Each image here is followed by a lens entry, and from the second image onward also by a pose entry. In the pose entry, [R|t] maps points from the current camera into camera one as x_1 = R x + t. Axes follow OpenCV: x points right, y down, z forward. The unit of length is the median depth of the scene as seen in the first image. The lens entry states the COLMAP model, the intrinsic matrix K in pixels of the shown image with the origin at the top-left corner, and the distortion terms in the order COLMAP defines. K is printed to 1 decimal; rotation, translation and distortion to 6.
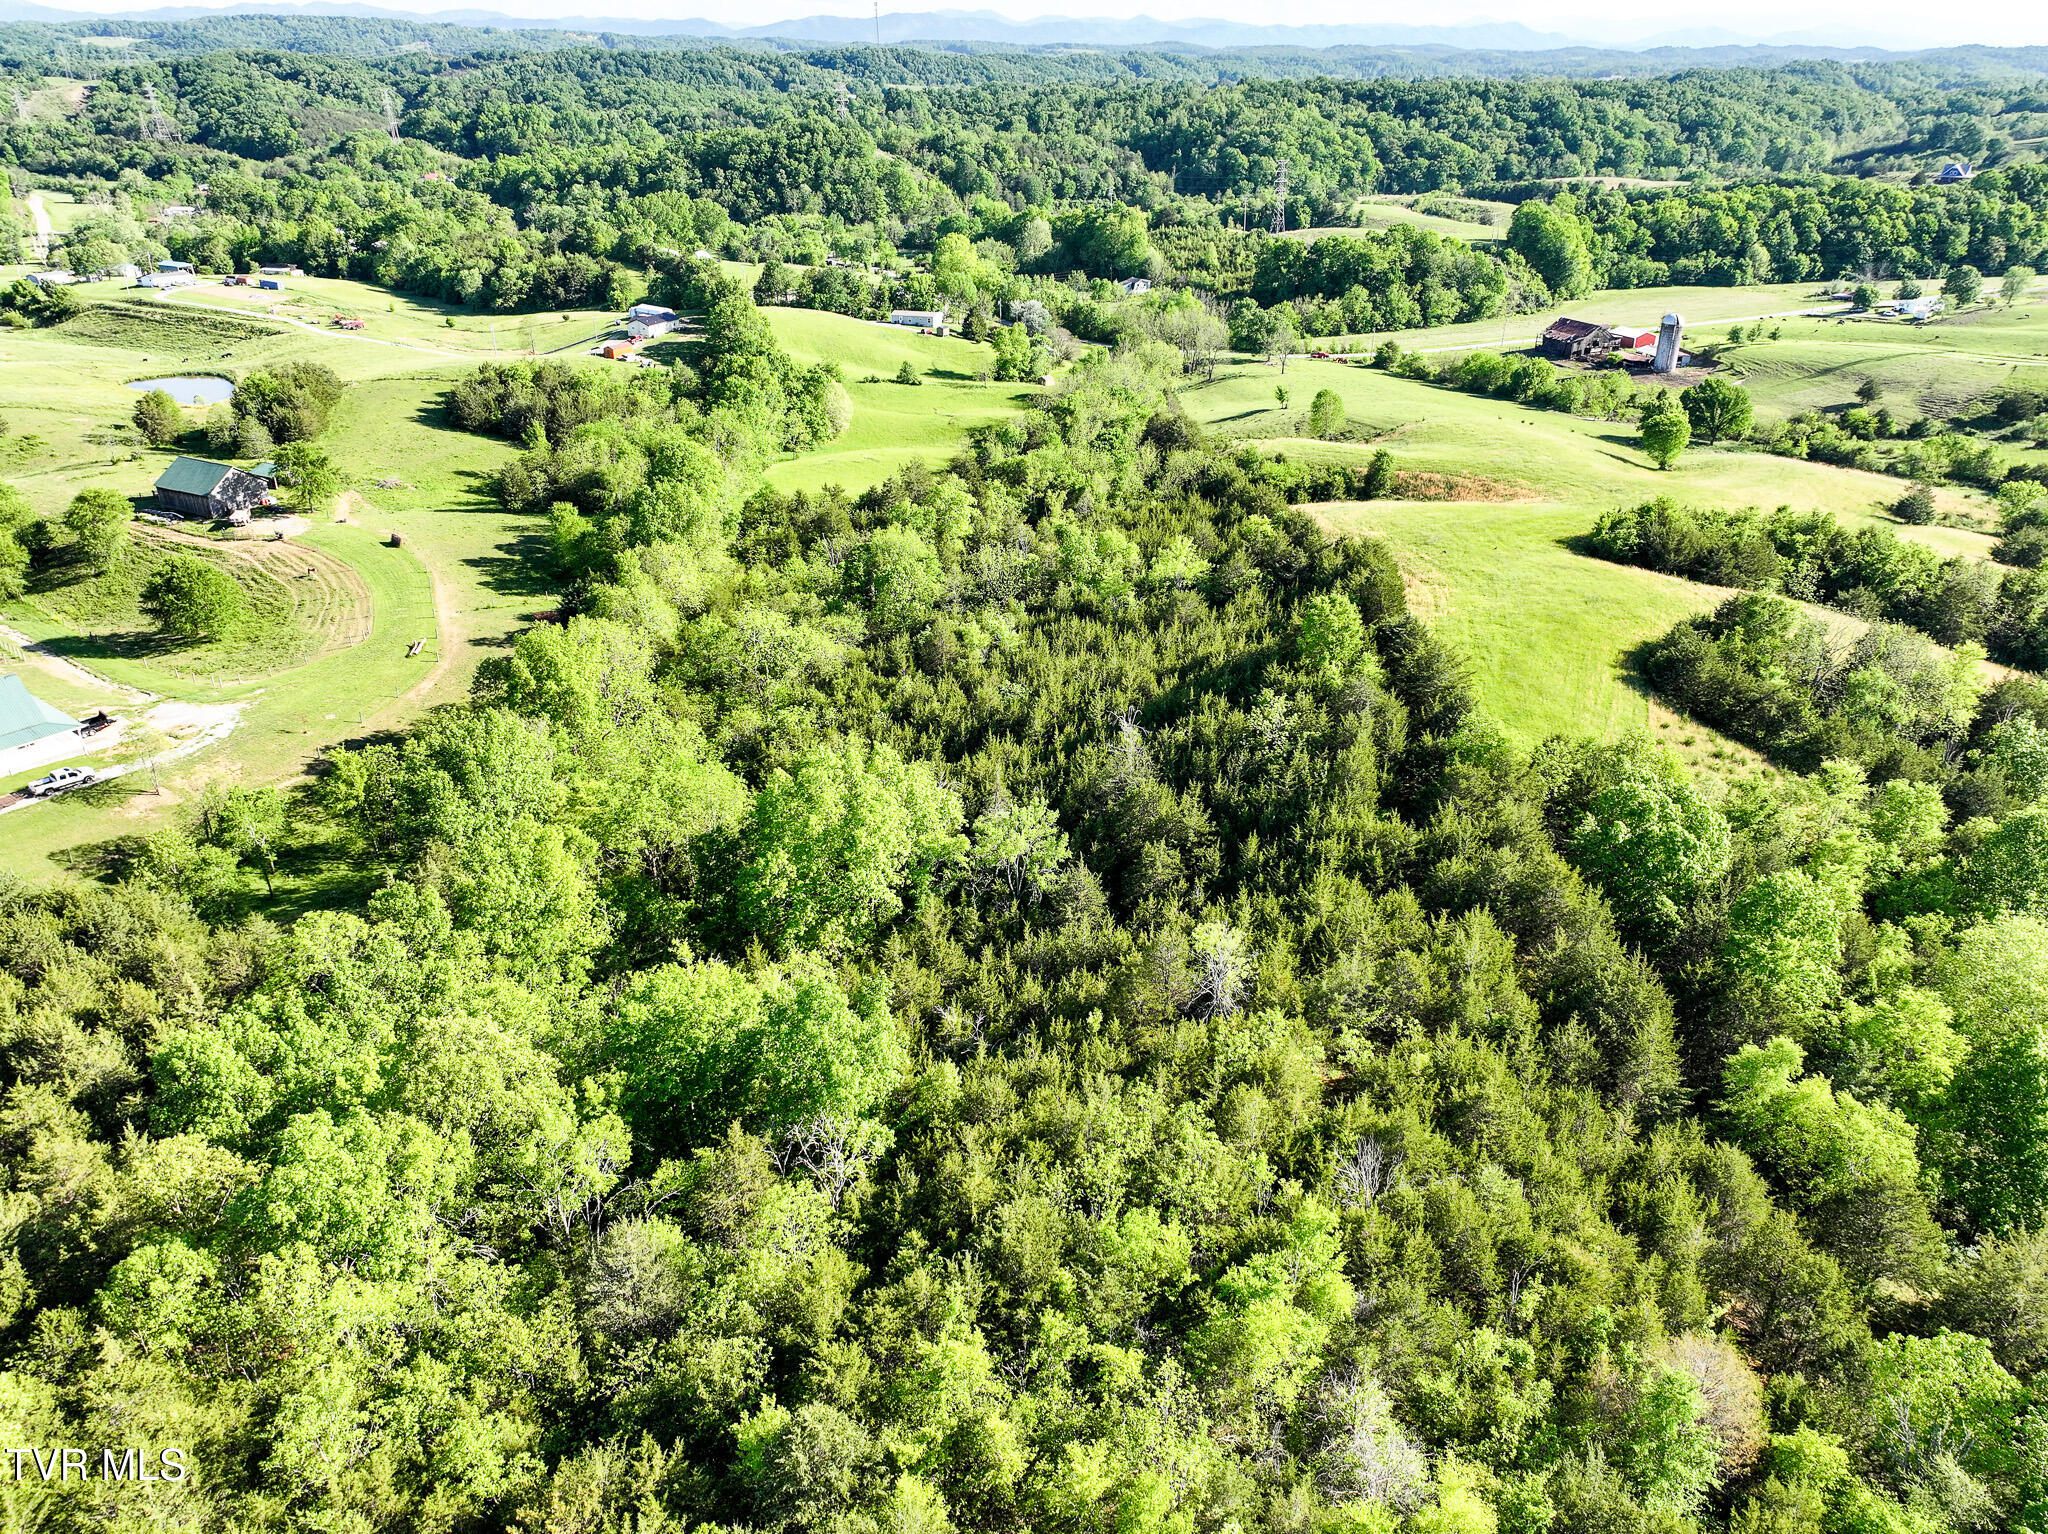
lens RADIAL K [[1449.8, 0, 1027.9], [0, 1449.8, 775.3], [0, 0, 1]] dist [-0.004902, 0.026421]
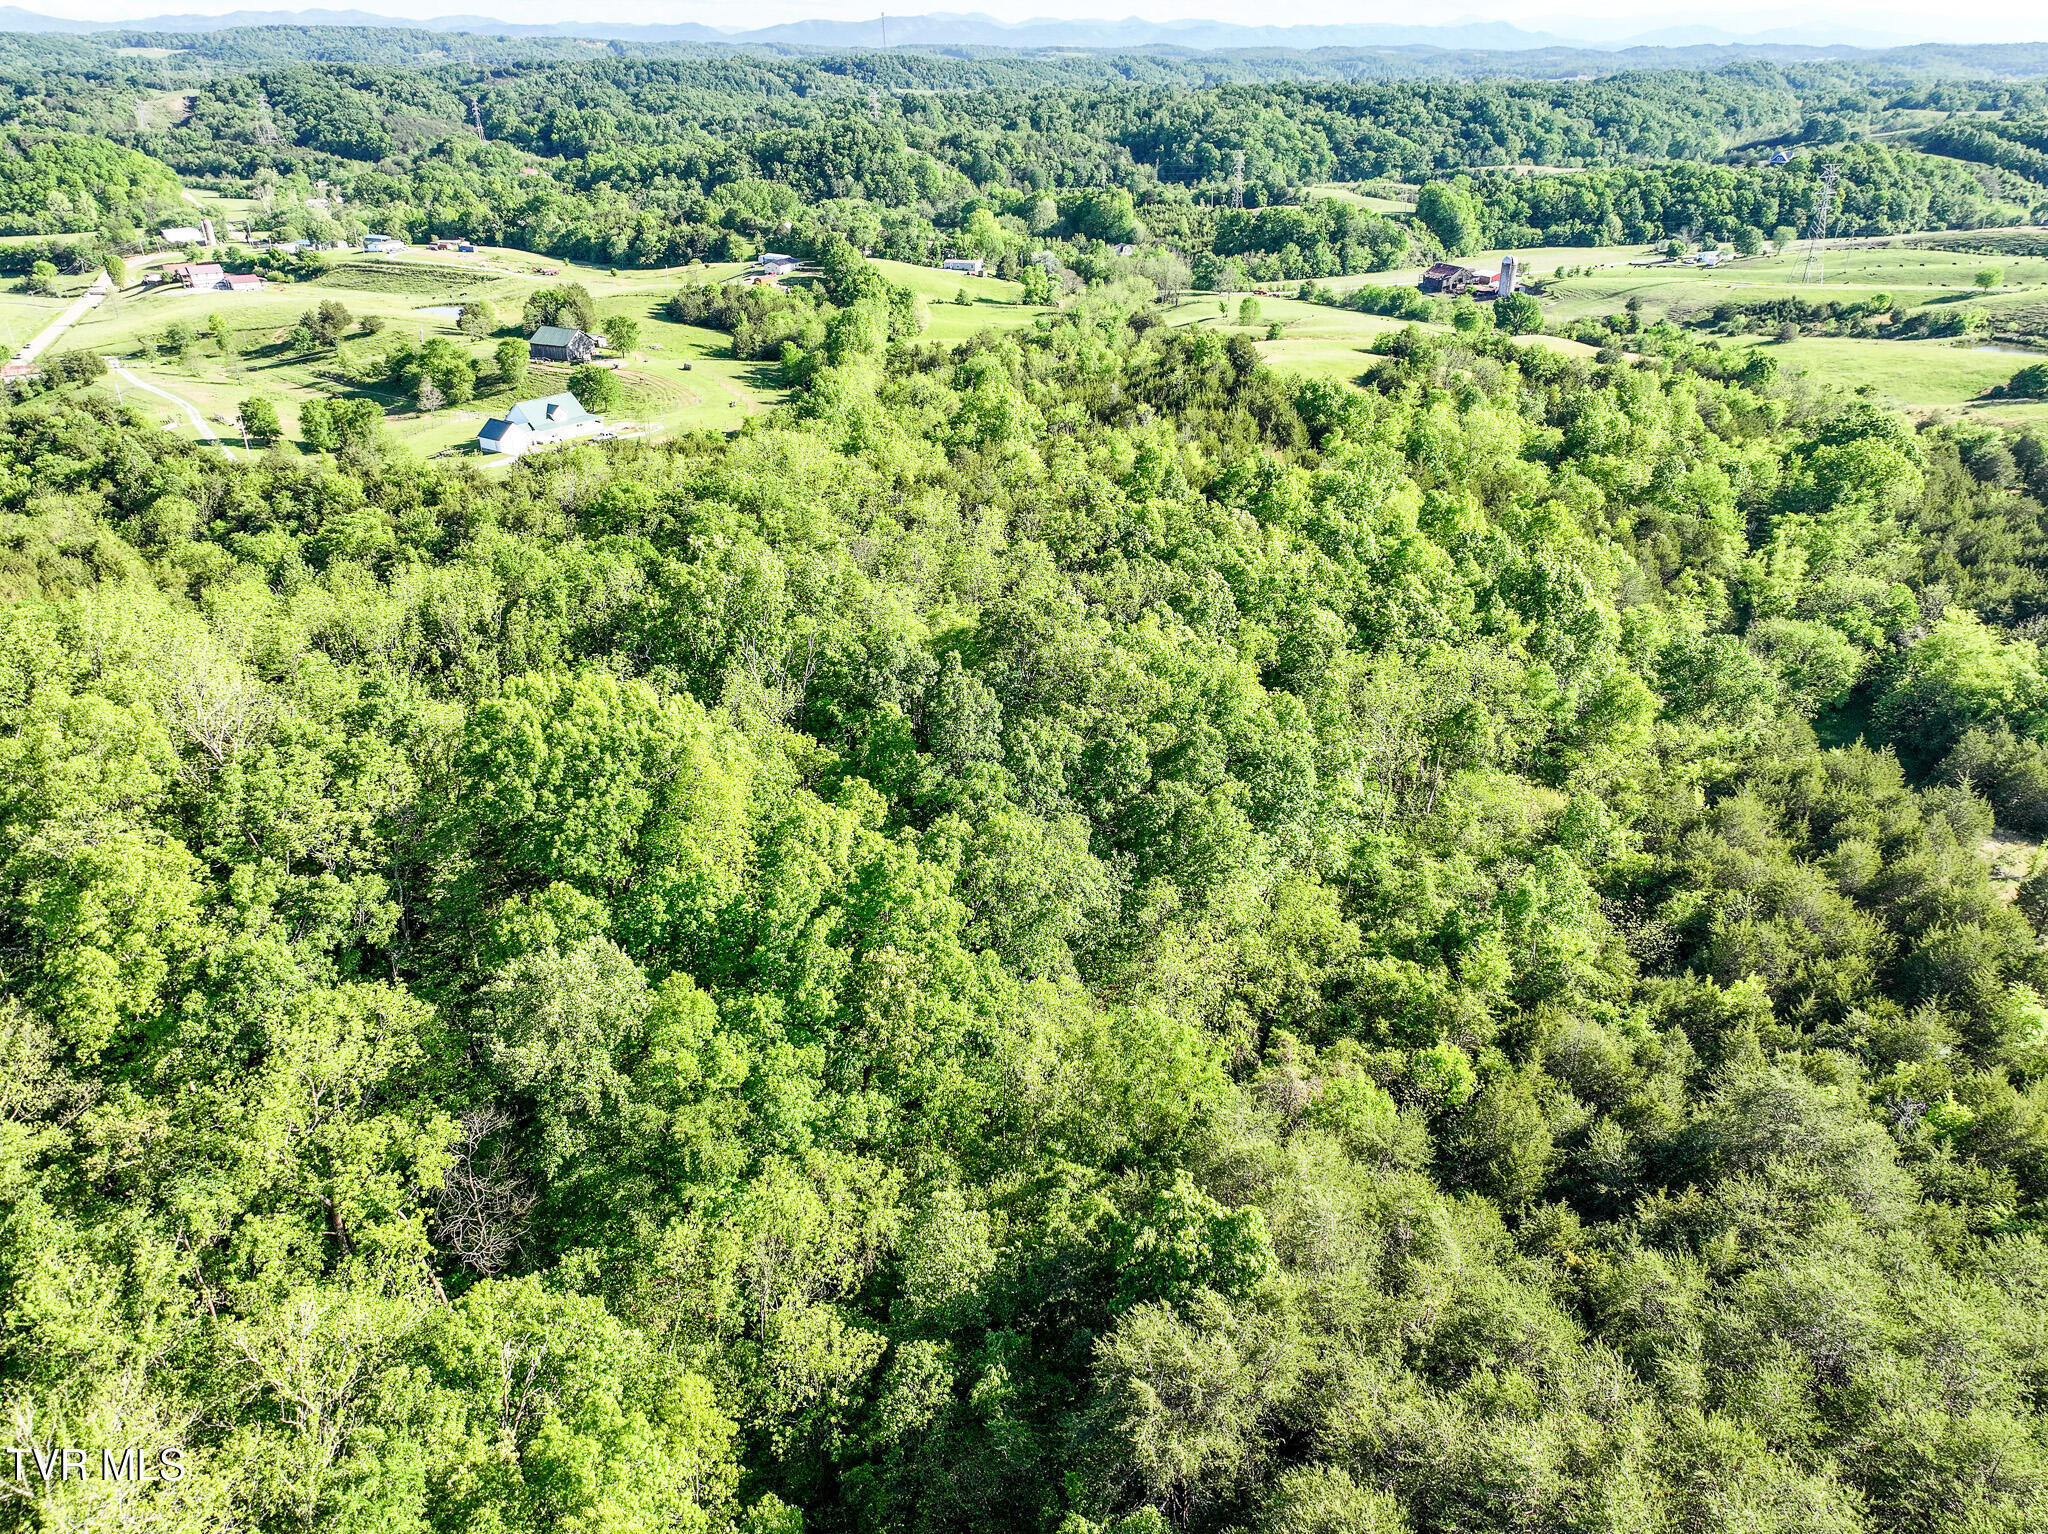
lens RADIAL K [[1449.8, 0, 1018.7], [0, 1449.8, 765.3], [0, 0, 1]] dist [-0.004902, 0.026421]
pose [[0.999983, -0.005171, -0.002808, -0.011452], [0.005152, 0.999966, -0.006505, 0.083831], [0.002841, 0.006490, 0.999975, -0.184084]]
